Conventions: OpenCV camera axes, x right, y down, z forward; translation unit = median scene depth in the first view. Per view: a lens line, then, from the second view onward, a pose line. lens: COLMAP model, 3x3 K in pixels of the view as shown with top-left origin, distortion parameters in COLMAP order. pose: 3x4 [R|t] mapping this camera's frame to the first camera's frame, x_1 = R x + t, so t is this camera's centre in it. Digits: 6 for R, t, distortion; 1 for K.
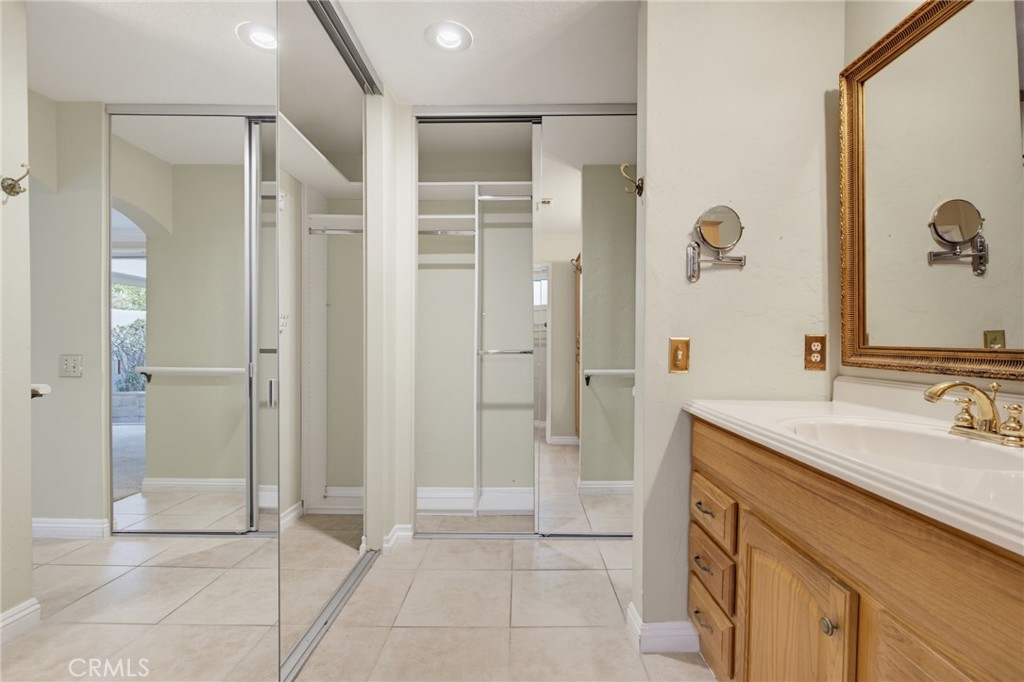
lens RADIAL K [[461.0, 0, 516.6], [0, 461.0, 346.8], [0, 0, 1]] dist [-0.000520, -0.000399]
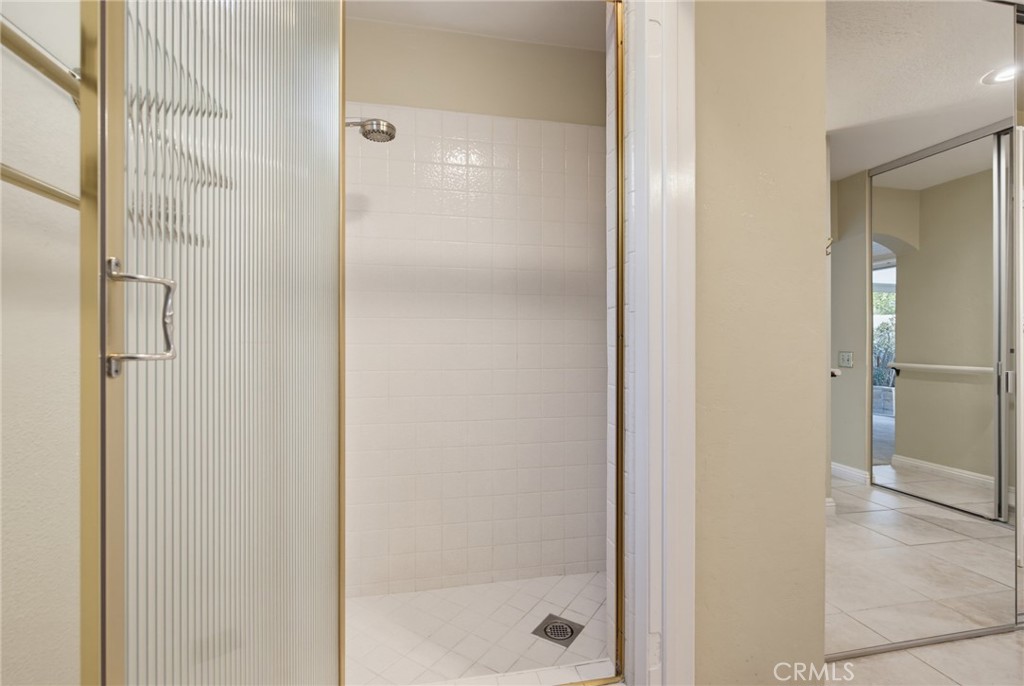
lens RADIAL K [[461.0, 0, 516.6], [0, 461.0, 344.5], [0, 0, 1]] dist [-0.000520, -0.000399]
pose [[0.219025, -0.000402, -0.975719, 0.215282], [-0.005128, 0.999986, -0.001563, 0.001897], [0.975706, 0.005346, 0.219020, -0.318457]]
